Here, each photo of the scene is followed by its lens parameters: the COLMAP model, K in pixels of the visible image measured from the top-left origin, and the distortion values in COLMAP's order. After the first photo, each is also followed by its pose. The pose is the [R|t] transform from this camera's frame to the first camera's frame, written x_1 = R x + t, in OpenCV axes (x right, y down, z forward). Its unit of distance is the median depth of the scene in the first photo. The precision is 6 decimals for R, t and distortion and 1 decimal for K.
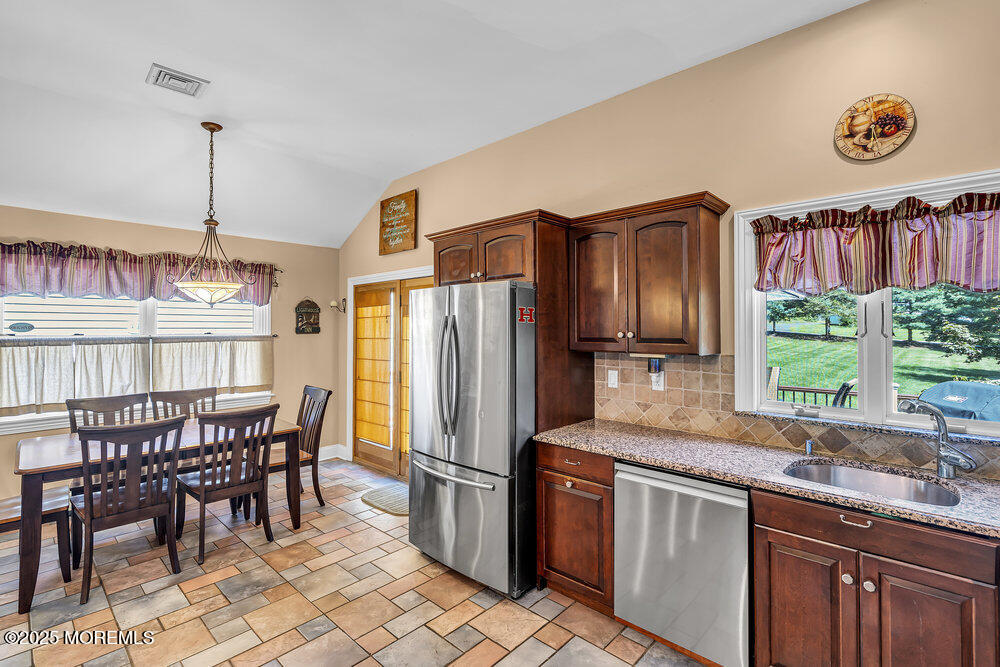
lens RADIAL K [[460.3, 0, 501.2], [0, 460.3, 323.3], [0, 0, 1]] dist [-0.001708, 0.000476]
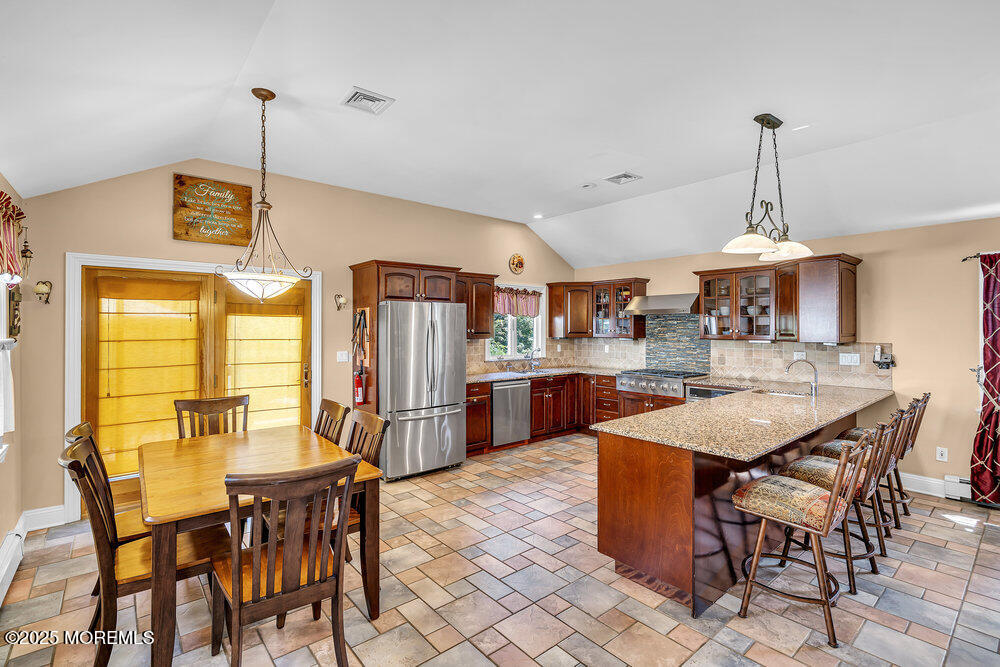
lens RADIAL K [[460.3, 0, 500.7], [0, 460.3, 328.8], [0, 0, 1]] dist [-0.001708, 0.000476]
pose [[0.122511, -0.002588, 0.992464, -1.323679], [-0.012693, 0.999911, 0.004175, 0.003023], [-0.992386, -0.013109, 0.122467, 0.414357]]
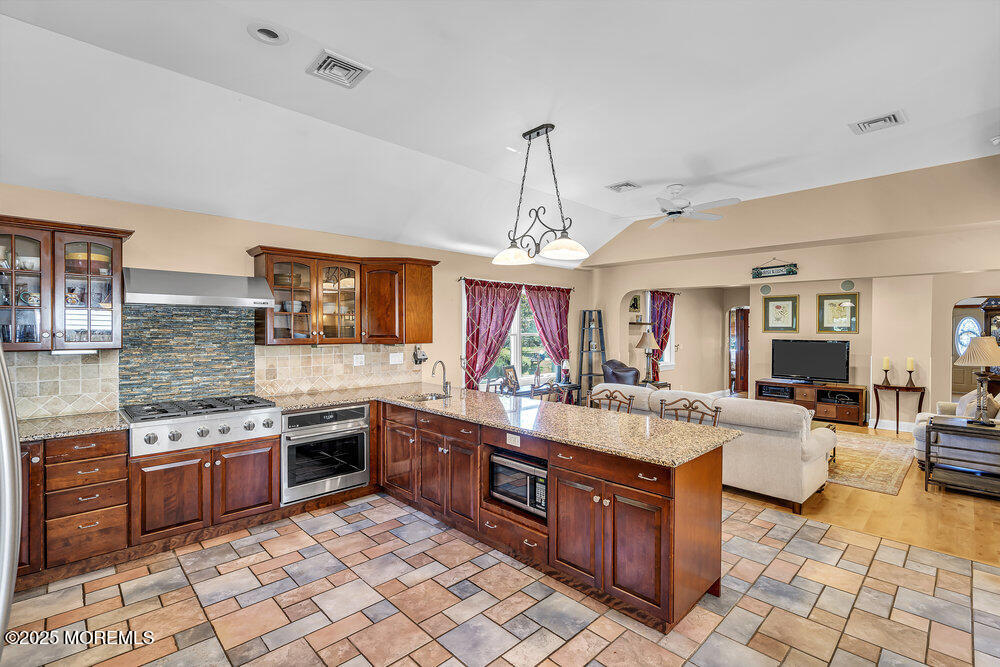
lens RADIAL K [[460.3, 0, 500.2], [0, 460.3, 334.2], [0, 0, 1]] dist [-0.001708, 0.000476]
pose [[-0.998433, -0.003650, 0.055837, -0.334096], [-0.003689, 0.999993, -0.000591, 0.008170], [-0.055834, -0.000796, -0.998440, 0.950623]]
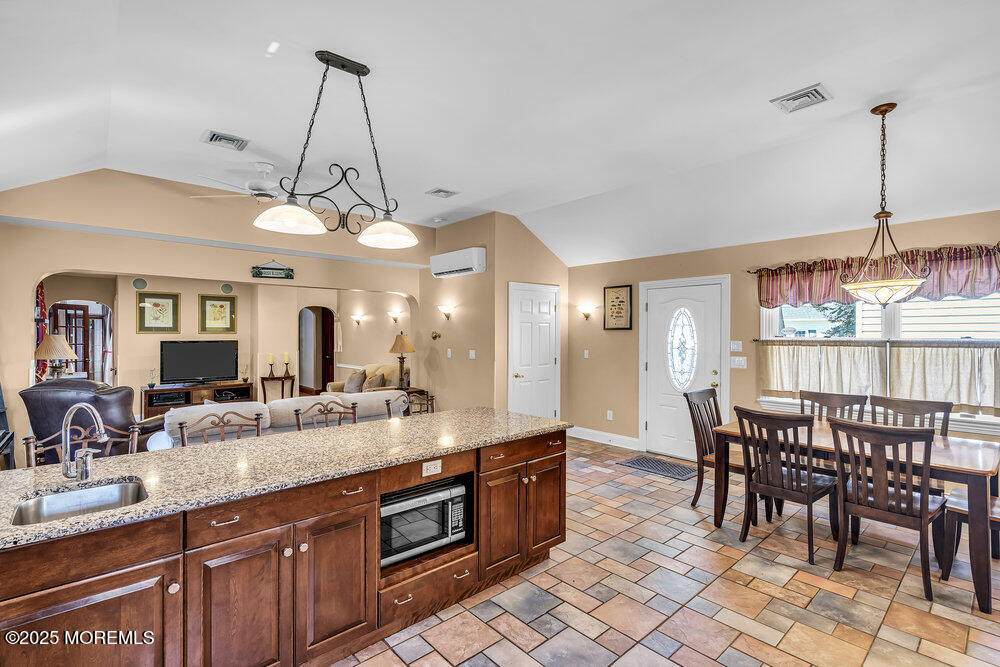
lens RADIAL K [[460.3, 0, 503.3], [0, 460.3, 334.0], [0, 0, 1]] dist [-0.001708, 0.000476]
pose [[-0.092565, 0.006436, -0.995686, 0.316897], [0.011078, 0.999924, 0.005434, 0.001976], [0.995645, -0.010527, -0.092629, 0.309663]]
